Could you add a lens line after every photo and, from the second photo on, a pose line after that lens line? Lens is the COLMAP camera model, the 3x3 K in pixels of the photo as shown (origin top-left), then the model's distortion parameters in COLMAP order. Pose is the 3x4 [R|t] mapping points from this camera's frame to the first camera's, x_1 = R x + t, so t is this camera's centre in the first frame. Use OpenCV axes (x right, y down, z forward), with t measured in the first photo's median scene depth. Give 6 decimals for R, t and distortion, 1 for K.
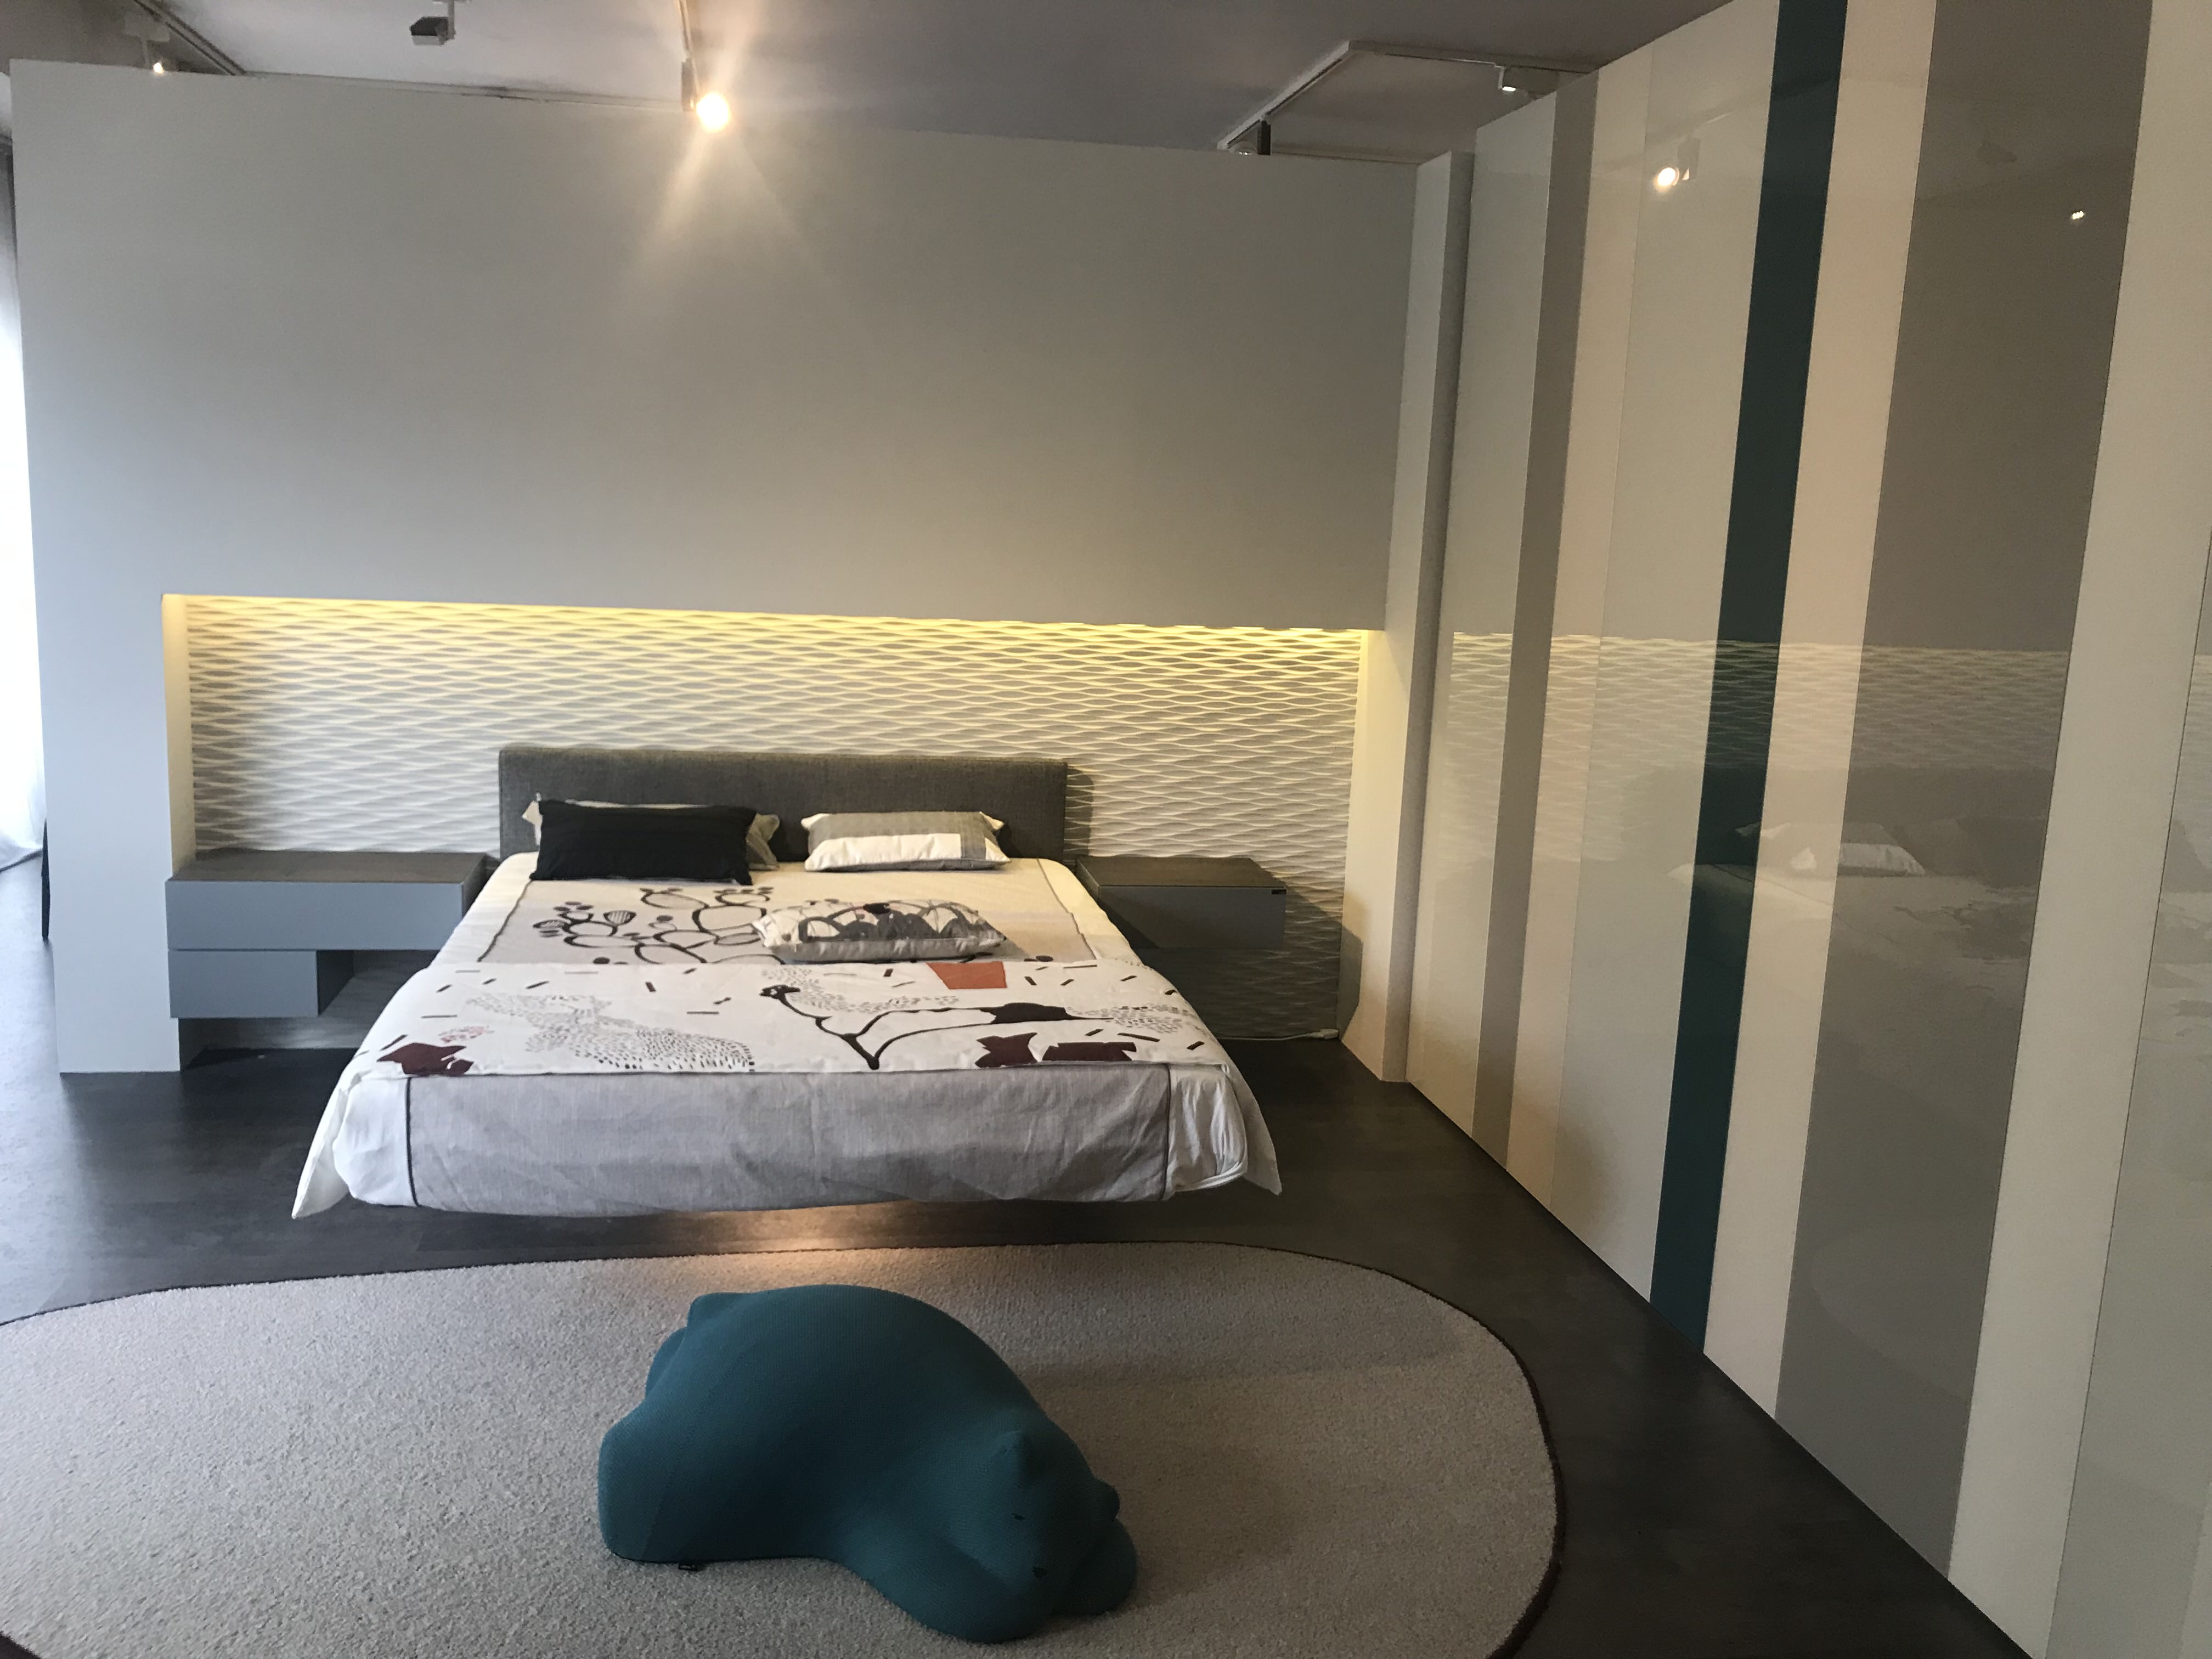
lens RADIAL K [[1810.6, 0, 1069.1], [0, 1810.6, 832.8], [0, 0, 1]] dist [0.036379, -0.062311]
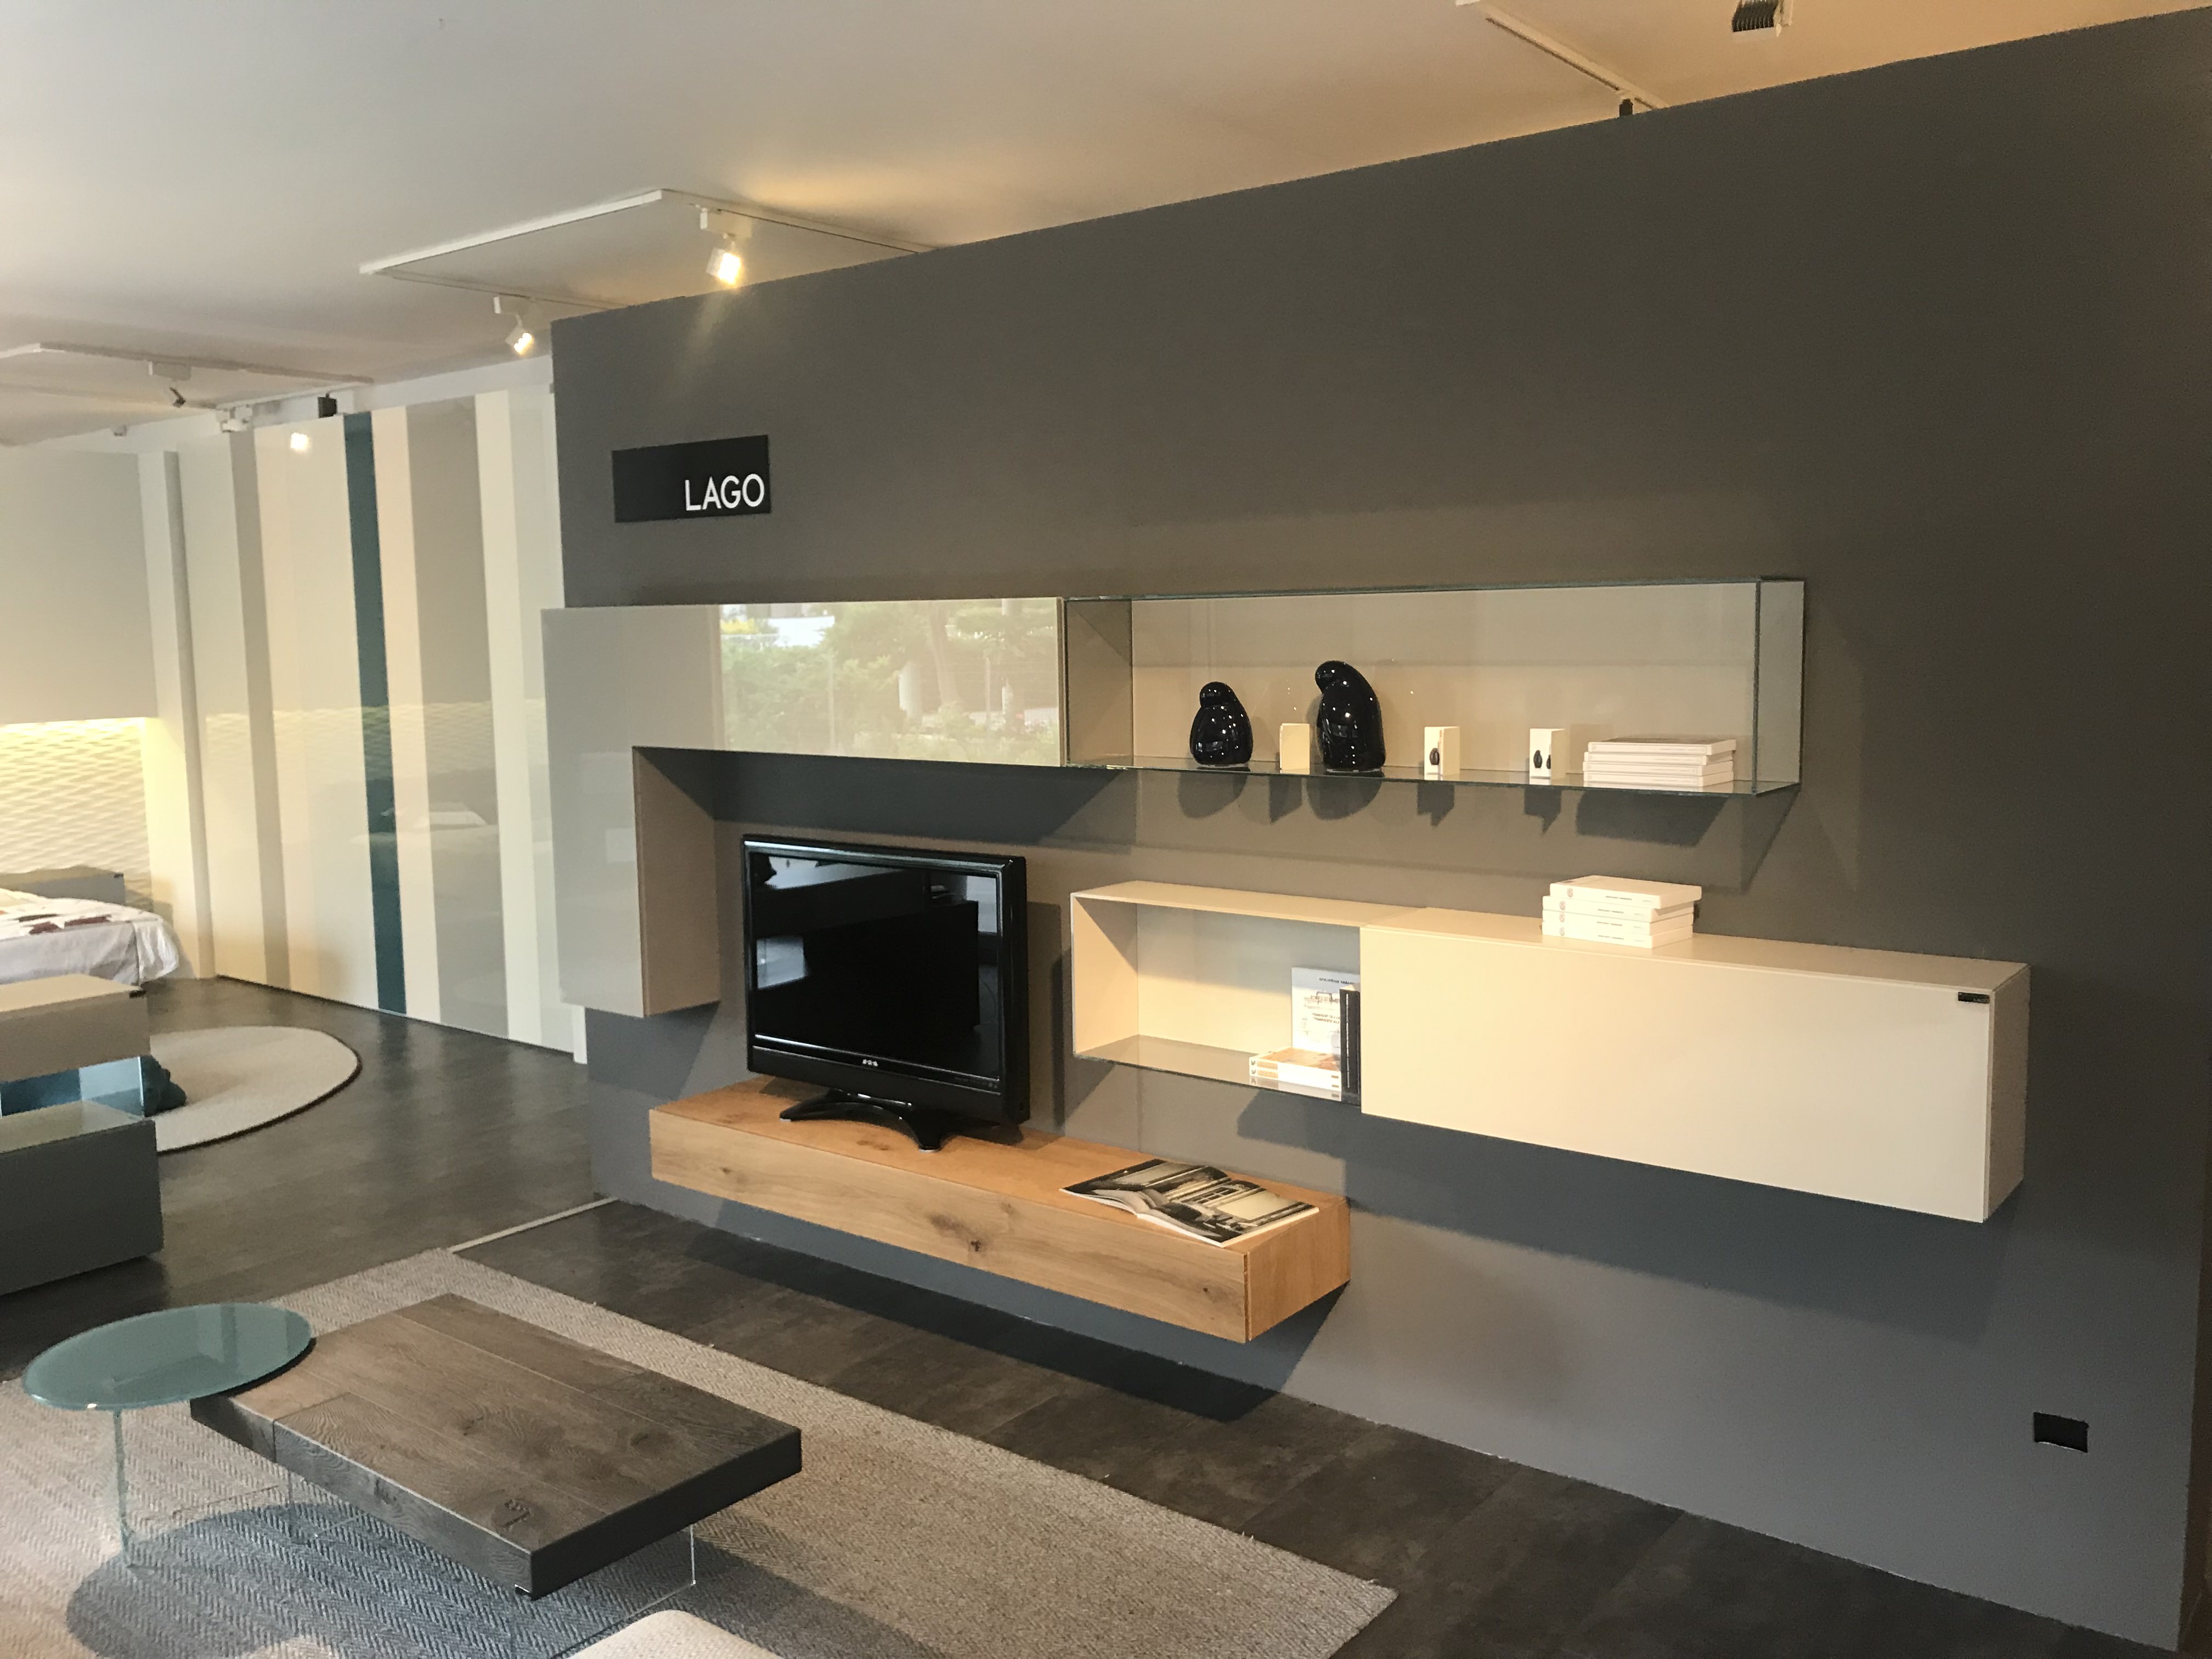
lens RADIAL K [[1810.6, 0, 1108.7], [0, 1810.6, 822.2], [0, 0, 1]] dist [0.036379, -0.062311]
pose [[0.729787, -0.126631, 0.671845, -0.352663], [0.166530, 0.986024, 0.004957, 0.131843], [-0.663083, 0.108264, 0.740675, -0.893866]]
